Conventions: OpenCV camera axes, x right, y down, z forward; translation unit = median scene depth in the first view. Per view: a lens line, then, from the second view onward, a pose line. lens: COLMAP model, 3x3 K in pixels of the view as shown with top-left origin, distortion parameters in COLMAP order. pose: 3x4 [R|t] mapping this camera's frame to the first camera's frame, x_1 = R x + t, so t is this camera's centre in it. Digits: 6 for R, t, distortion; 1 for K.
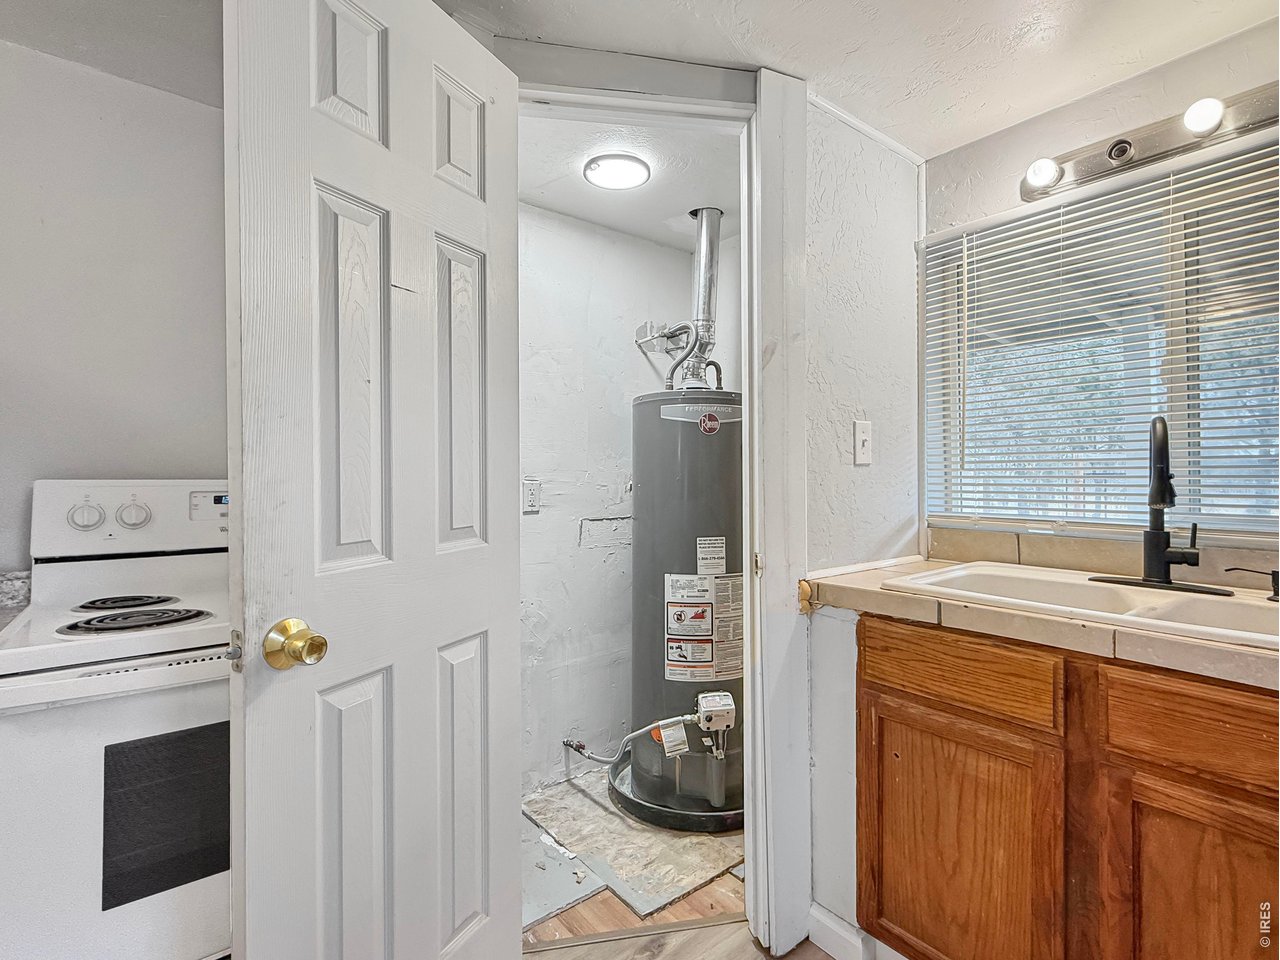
lens RADIAL K [[609.8, 0, 637.0], [0, 609.8, 469.2], [0, 0, 1]] dist [-0.001977, 0.000692]
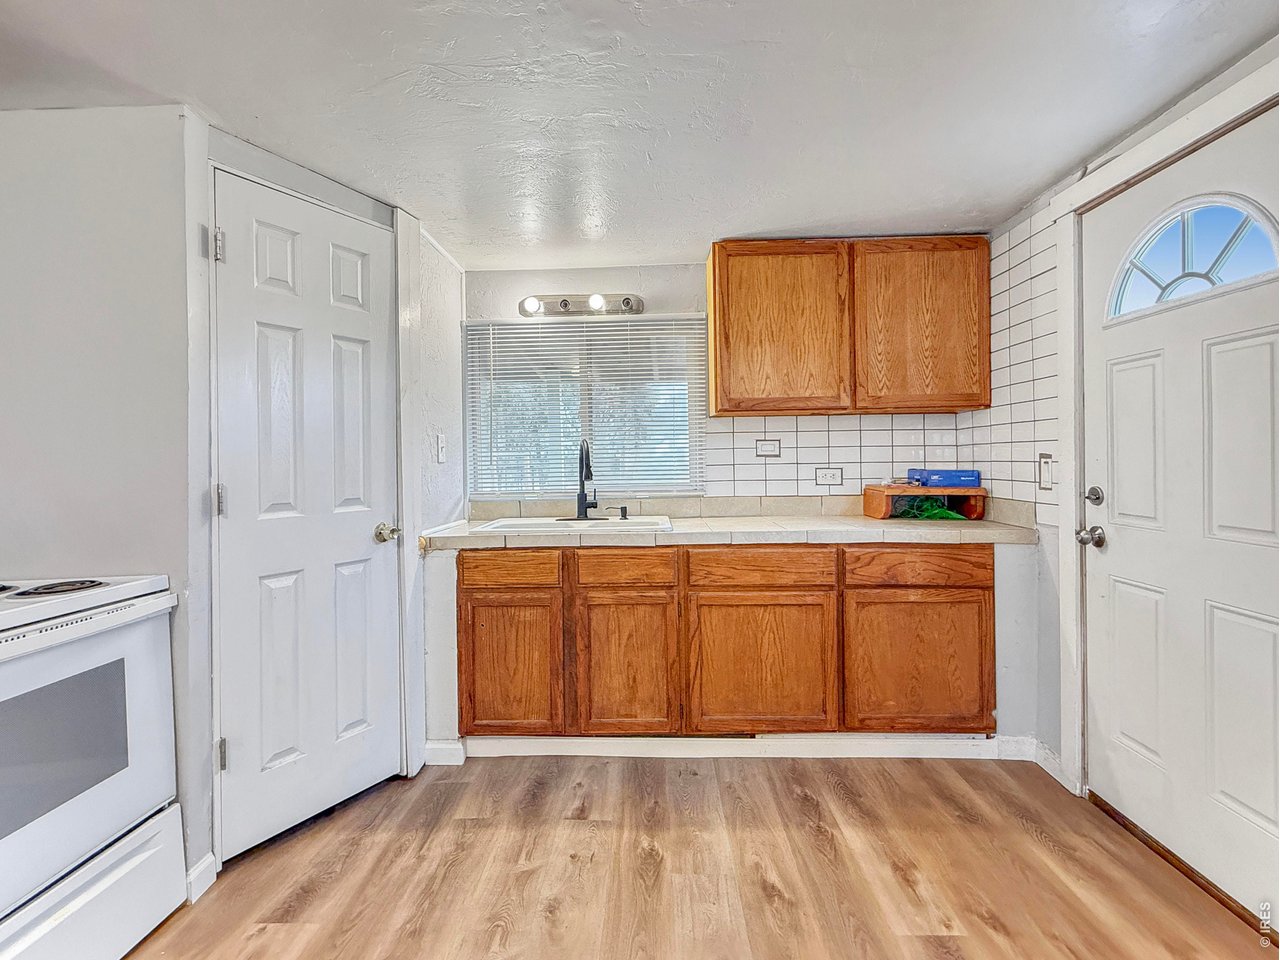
lens RADIAL K [[609.2, 0, 634.1], [0, 609.2, 461.7], [0, 0, 1]] dist [0.000064, -0.000088]
pose [[0.633665, -0.006365, 0.773581, -0.670470], [0.011325, 0.999935, -0.001049, -0.002993], [-0.773524, 0.009426, 0.633697, -0.479329]]
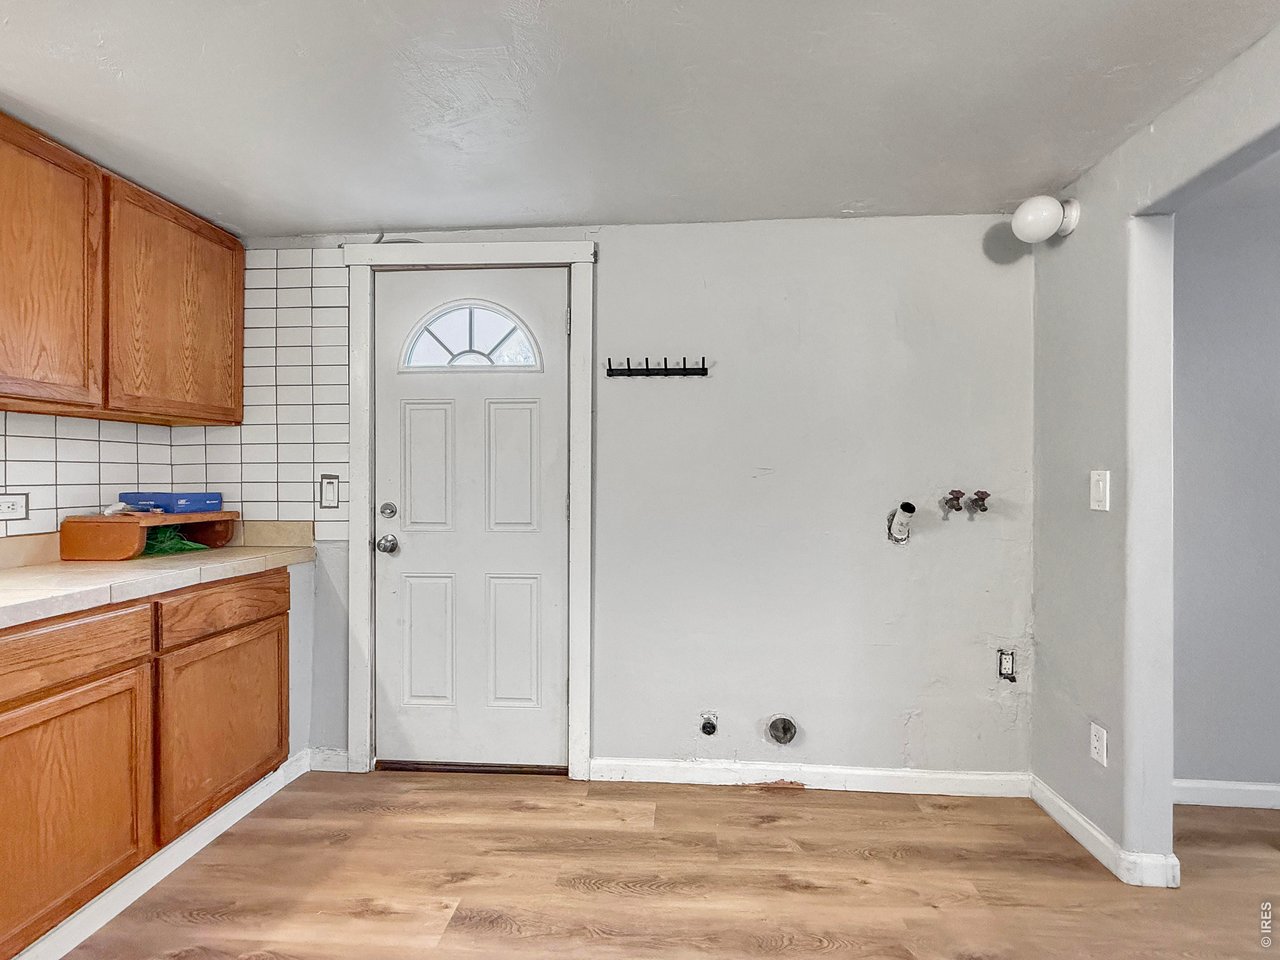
lens RADIAL K [[608.5, 0, 640.0], [0, 608.5, 480.0], [0, 0, 1]] dist [-0.000453, -0.000217]
pose [[-0.745553, 0.001545, 0.666445, -0.545145], [0.008567, 0.999937, 0.007266, -0.003817], [-0.666392, 0.011126, -0.745519, 0.443126]]
